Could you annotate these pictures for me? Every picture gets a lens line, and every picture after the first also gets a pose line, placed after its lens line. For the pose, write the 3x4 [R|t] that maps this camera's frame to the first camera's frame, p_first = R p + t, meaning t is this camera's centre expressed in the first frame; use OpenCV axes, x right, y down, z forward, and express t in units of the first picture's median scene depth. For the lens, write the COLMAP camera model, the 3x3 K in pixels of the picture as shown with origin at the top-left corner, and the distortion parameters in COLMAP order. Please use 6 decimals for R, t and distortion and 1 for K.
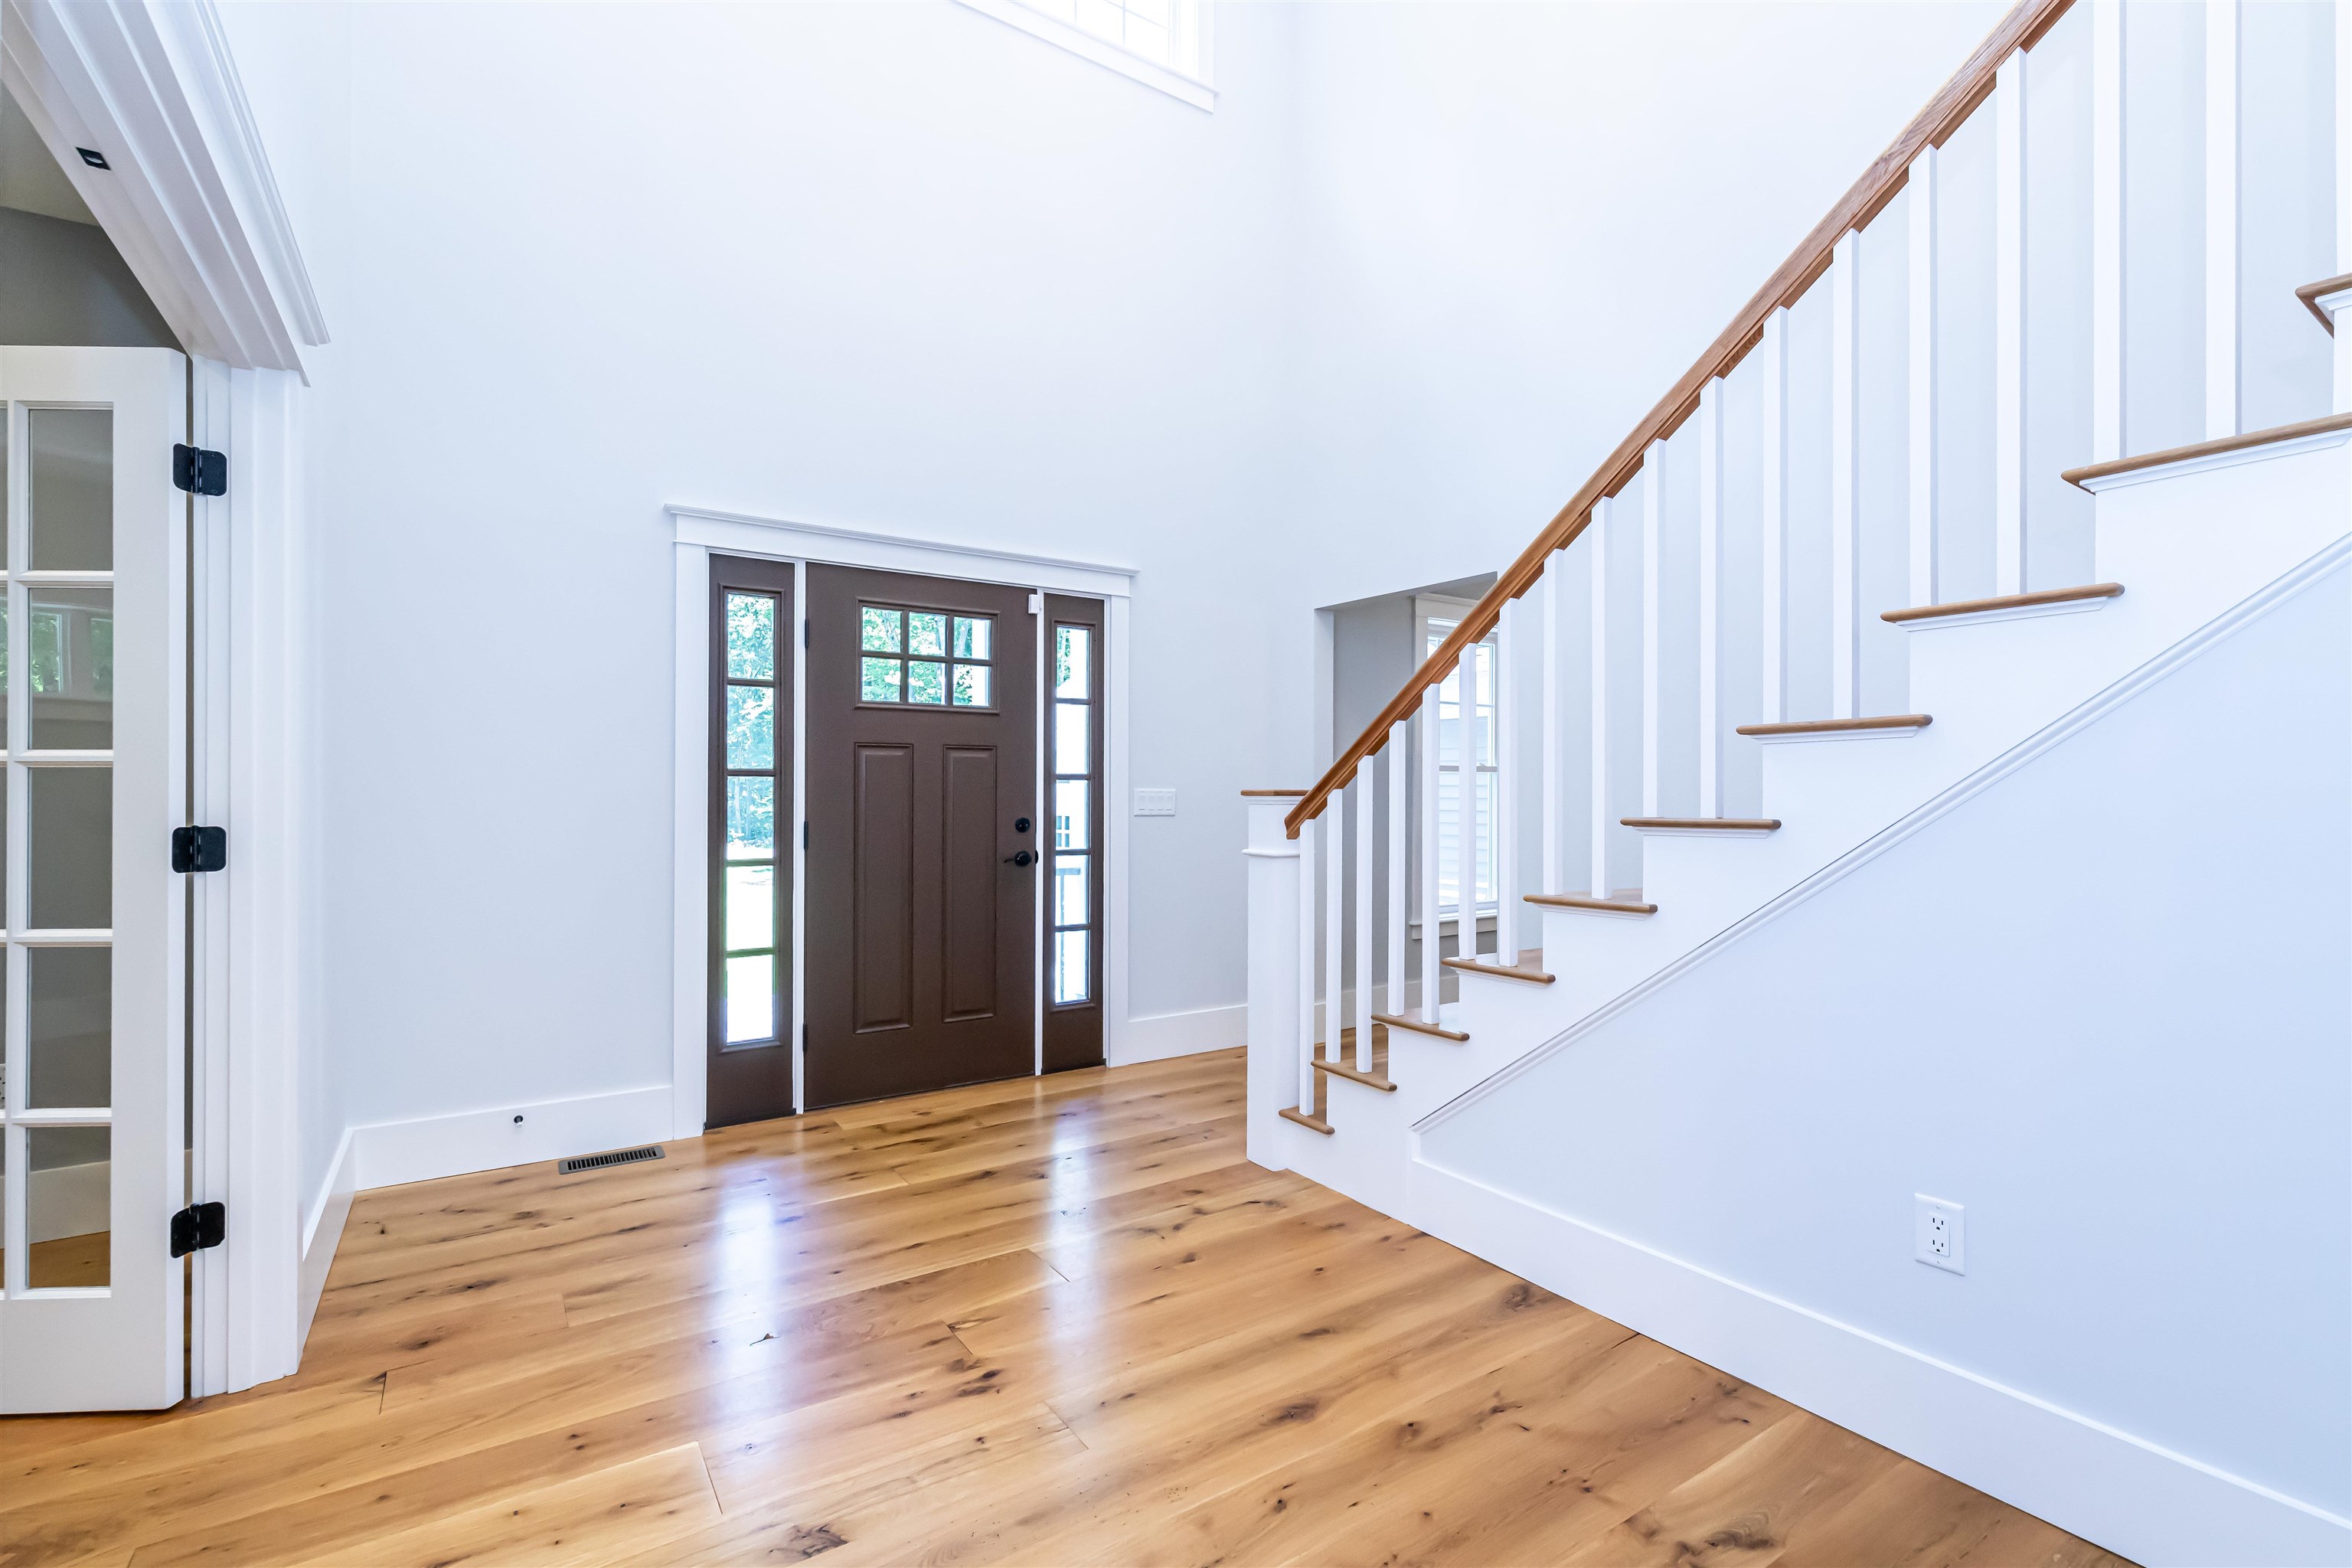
lens RADIAL K [[1064.5, 0, 1217.0], [0, 1064.5, 782.2], [0, 0, 1]] dist [0.001187, 0.000152]
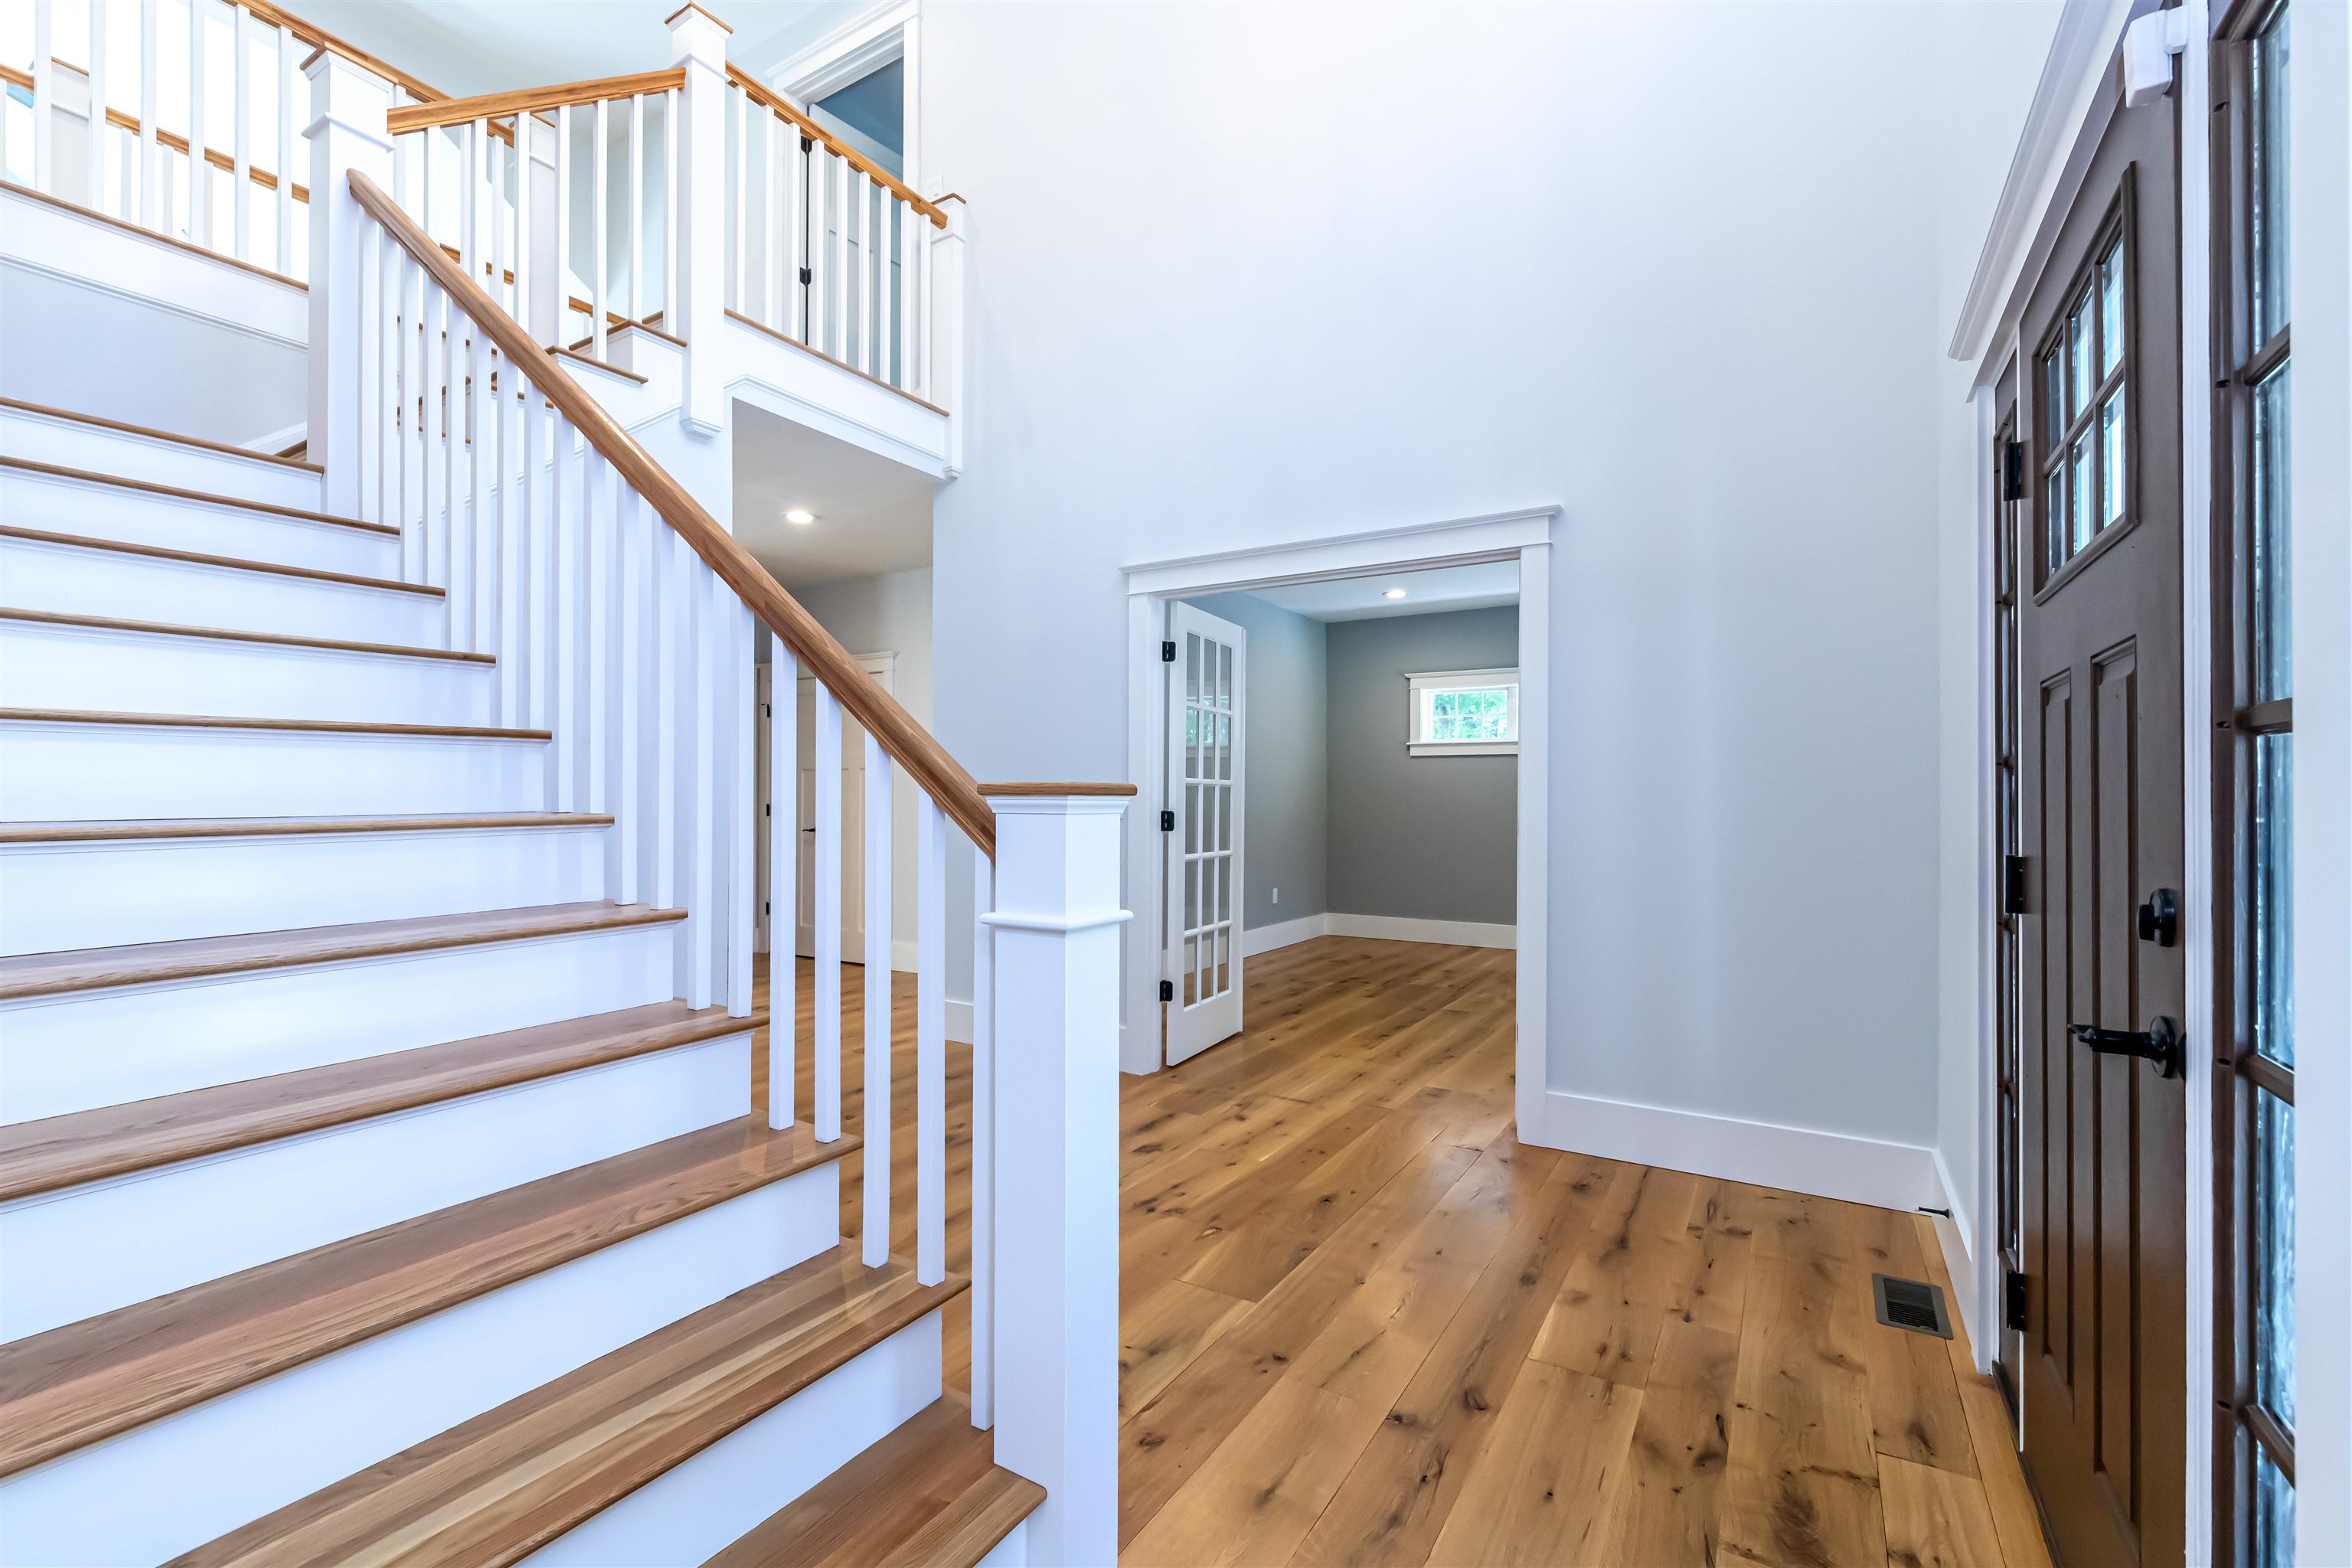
lens RADIAL K [[1029.6, 0, 1176.9], [0, 1029.6, 798.7], [0, 0, 1]] dist [0.001040, 0.000090]
pose [[-0.917407, -0.001745, -0.397947, 0.227620], [0.000172, 0.999989, -0.004782, -0.002874], [0.397951, -0.004456, -0.917396, 1.650223]]
